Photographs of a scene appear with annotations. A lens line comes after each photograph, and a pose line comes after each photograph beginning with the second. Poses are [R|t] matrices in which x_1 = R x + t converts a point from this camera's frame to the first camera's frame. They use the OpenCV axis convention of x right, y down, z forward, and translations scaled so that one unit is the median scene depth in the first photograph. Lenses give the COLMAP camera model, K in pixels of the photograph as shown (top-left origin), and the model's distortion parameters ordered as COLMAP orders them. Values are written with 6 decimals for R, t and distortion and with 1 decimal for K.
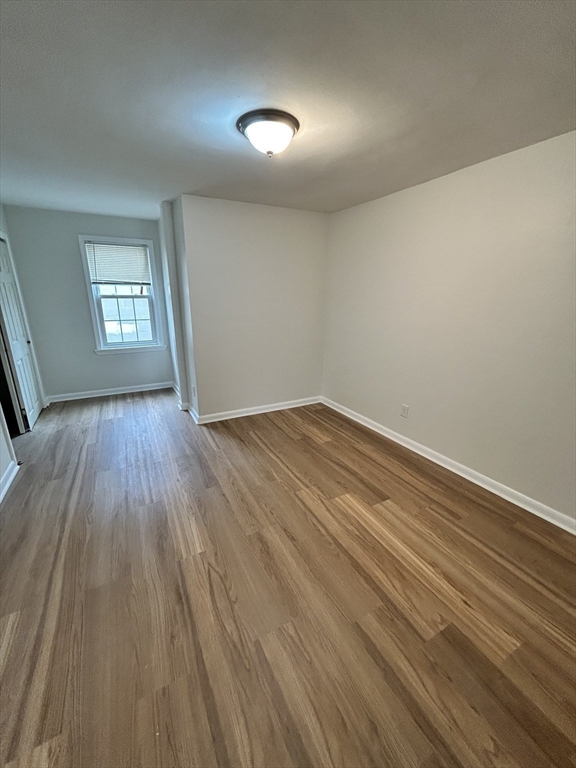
lens RADIAL K [[311.5, 0, 288.0], [0, 311.5, 384.0], [0, 0, 1]] dist [0.000294, 0.000543]
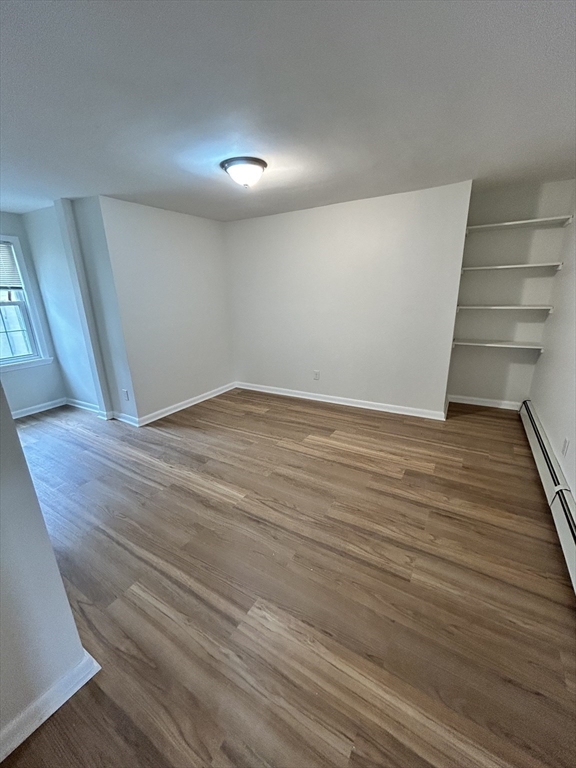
lens RADIAL K [[311.5, 0, 288.0], [0, 311.5, 384.0], [0, 0, 1]] dist [0.000294, 0.000543]
pose [[0.860144, -0.178307, 0.477869, -0.436692], [0.177360, 0.982997, 0.047544, 0.042934], [-0.478221, 0.043860, 0.877144, -0.142277]]
